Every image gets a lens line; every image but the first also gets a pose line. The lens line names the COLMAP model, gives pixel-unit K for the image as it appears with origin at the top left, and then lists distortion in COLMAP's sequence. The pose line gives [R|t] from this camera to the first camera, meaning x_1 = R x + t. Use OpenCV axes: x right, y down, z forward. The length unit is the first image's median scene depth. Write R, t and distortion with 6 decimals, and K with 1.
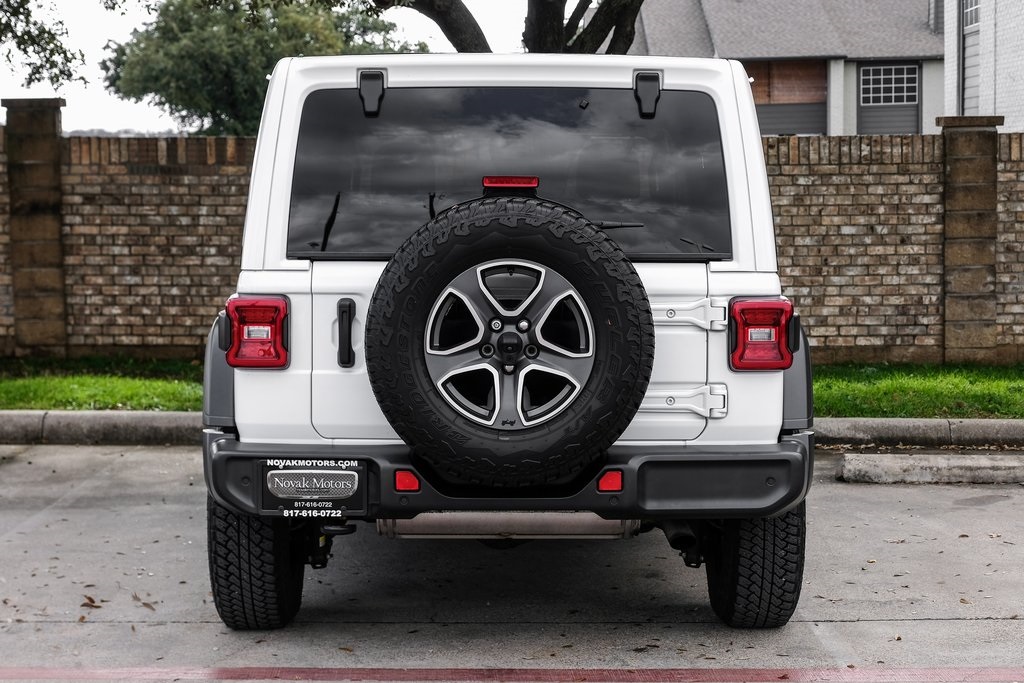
lens RADIAL K [[1869.4, 0, 498.1], [0, 1869.4, 362.9], [0, 0, 1]] dist [0.039550, 0.000000]
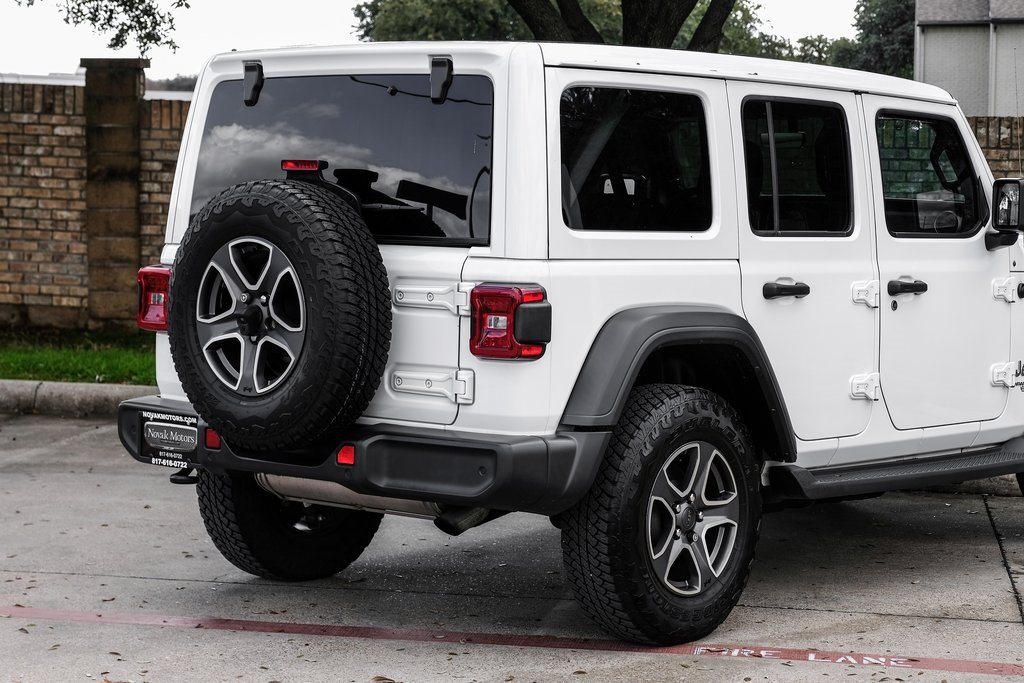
lens RADIAL K [[2210.5, 0, 517.0], [0, 2210.5, 338.7], [0, 0, 1]] dist [0.078409, 0.000000]
pose [[0.990222, 0.035953, -0.134791, 0.110215], [-0.037562, 0.999250, -0.009409, 0.003746], [0.134352, 0.014380, 0.990829, -0.084817]]
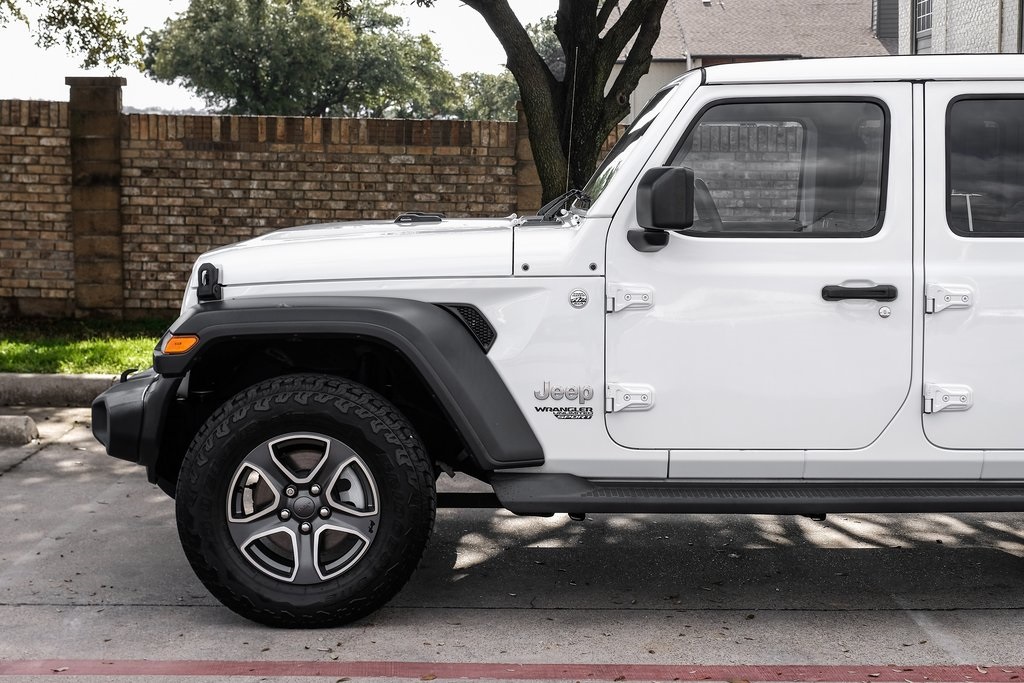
lens RADIAL K [[1644.9, 0, 559.4], [0, 1644.9, 320.8], [0, 0, 1]] dist [0.017624, 0.000000]
pose [[0.998836, 0.013468, 0.046308, -0.025037], [-0.013495, 0.999909, 0.000277, -0.005914], [-0.046300, -0.000902, 0.998927, 0.048044]]
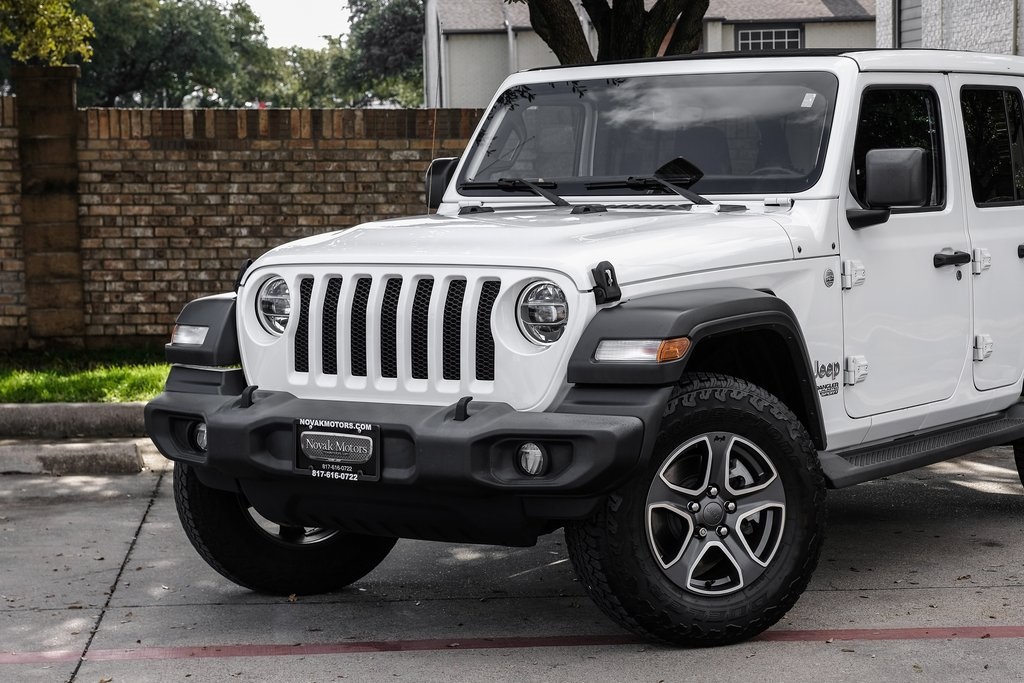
lens RADIAL K [[2061.5, 0, 506.8], [0, 2061.5, 392.5], [0, 0, 1]] dist [0.067626, 0.000000]
pose [[0.995030, -0.017002, 0.098118, -0.124885], [0.015363, 0.999730, 0.017442, 0.003829], [-0.098388, -0.015848, 0.995022, -0.032092]]
